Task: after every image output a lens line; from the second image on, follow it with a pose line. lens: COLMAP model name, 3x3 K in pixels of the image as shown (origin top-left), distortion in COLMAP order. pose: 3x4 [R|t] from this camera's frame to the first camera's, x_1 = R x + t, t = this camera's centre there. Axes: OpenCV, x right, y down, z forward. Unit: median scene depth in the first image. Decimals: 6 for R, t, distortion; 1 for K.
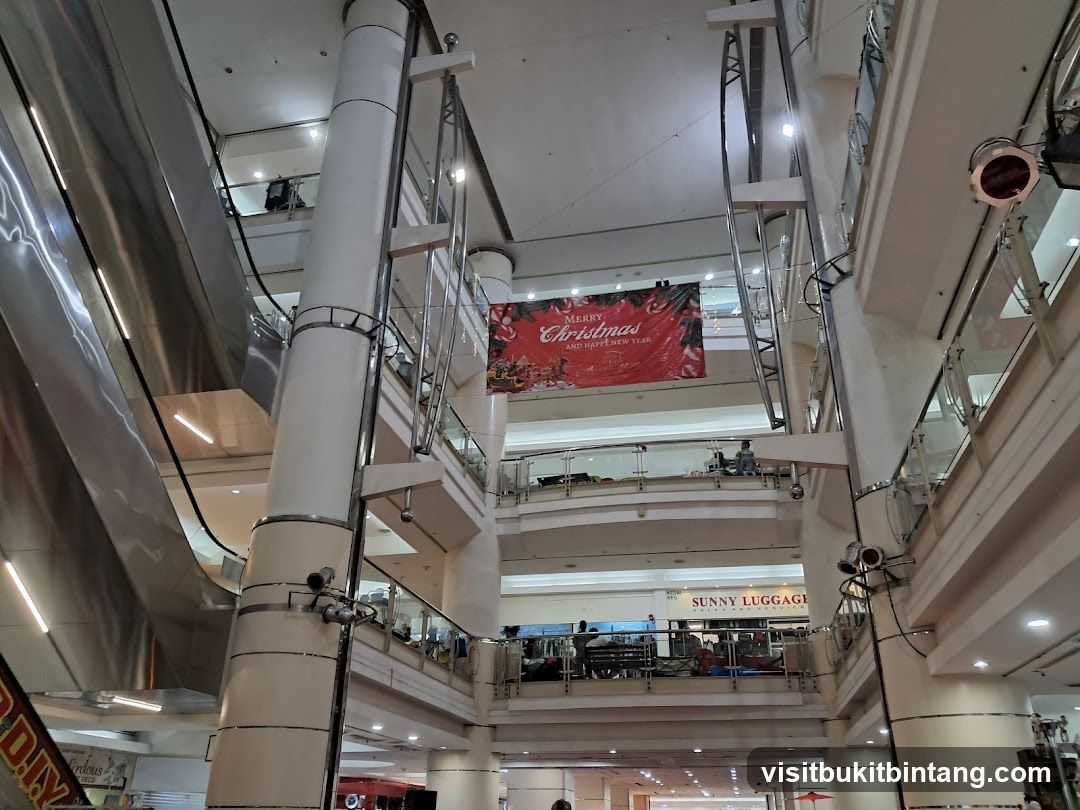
lens RADIAL K [[829.0, 0, 565.4], [0, 829.0, 397.7], [0, 0, 1]] dist [0.002680, -0.007839]
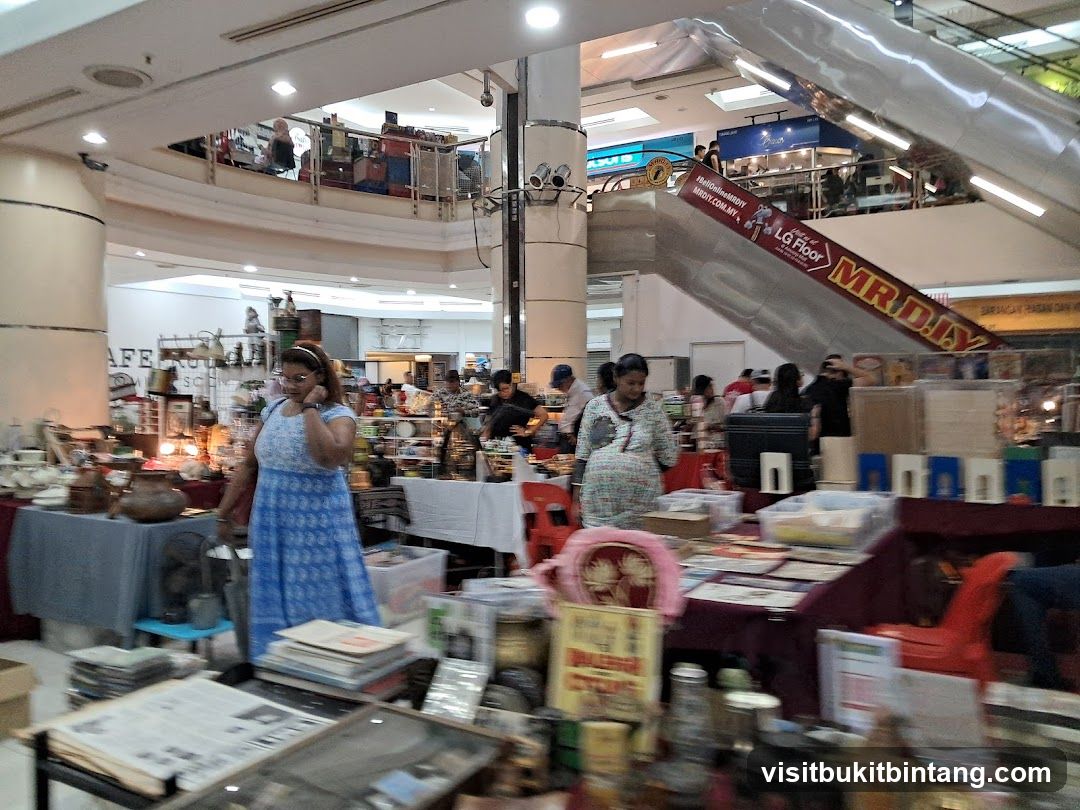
lens RADIAL K [[829.0, 0, 565.4], [0, 829.0, 397.7], [0, 0, 1]] dist [0.002680, -0.007839]
pose [[-0.343369, 0.016461, -0.939056, 0.864556], [0.438741, 0.886857, -0.144881, 0.468361], [0.830424, -0.461750, -0.311742, 0.844720]]
